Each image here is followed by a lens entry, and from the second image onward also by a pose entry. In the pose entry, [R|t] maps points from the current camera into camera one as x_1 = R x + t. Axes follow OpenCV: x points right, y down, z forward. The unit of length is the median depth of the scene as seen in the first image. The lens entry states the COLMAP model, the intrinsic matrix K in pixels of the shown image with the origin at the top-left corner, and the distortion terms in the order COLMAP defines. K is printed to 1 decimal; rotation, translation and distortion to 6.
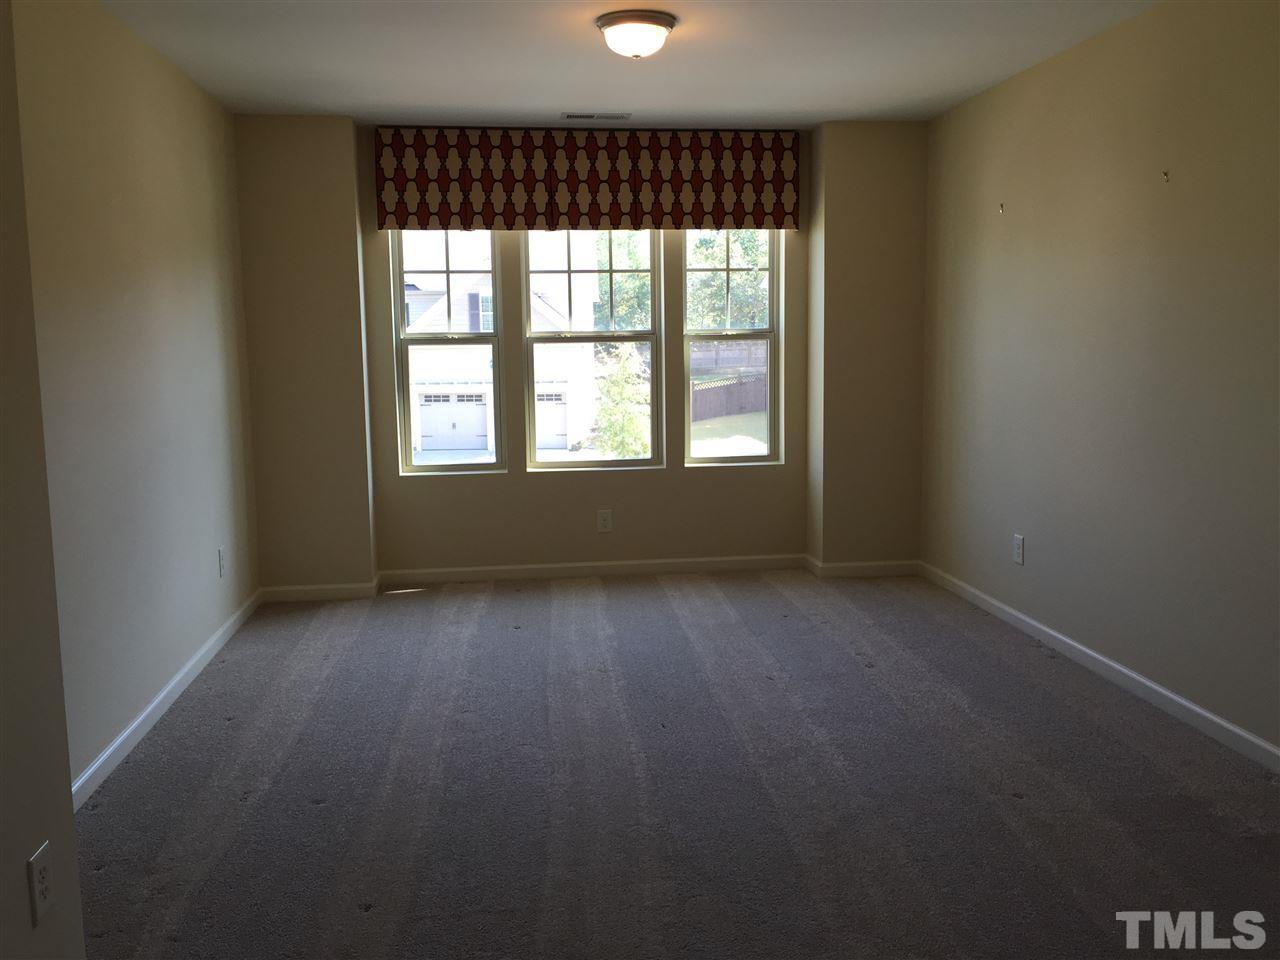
lens RADIAL K [[1087.8, 0, 640.9], [0, 1087.8, 460.0], [0, 0, 1]] dist [0.085001, -0.112835]
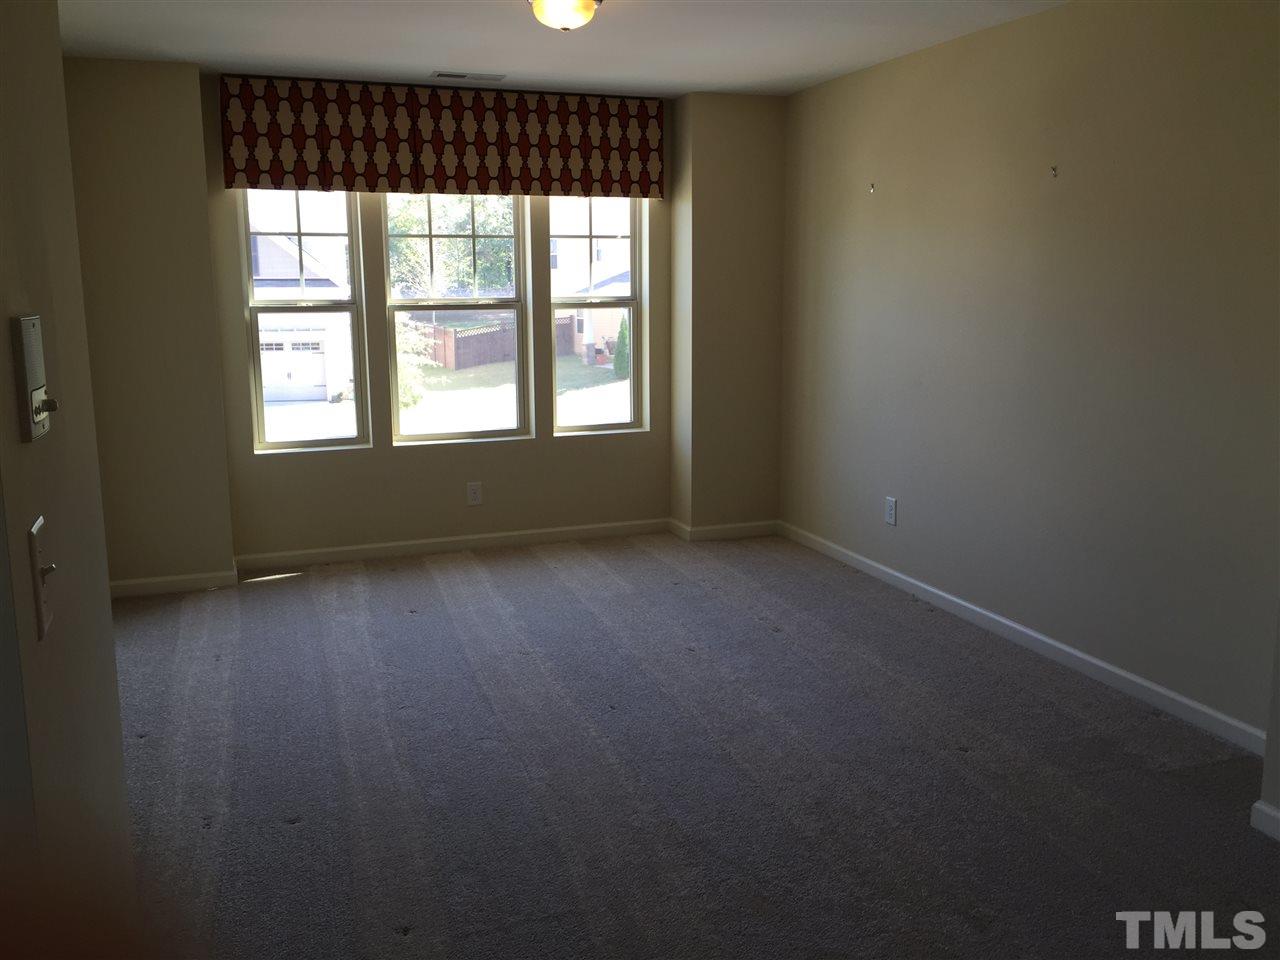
lens RADIAL K [[1087.8, 0, 640.9], [0, 1087.8, 460.0], [0, 0, 1]] dist [0.085001, -0.112835]
pose [[0.975537, -0.029002, 0.217915, -0.105592], [0.018249, 0.998522, 0.051197, -0.022988], [-0.219078, -0.045967, 0.974624, 0.012701]]
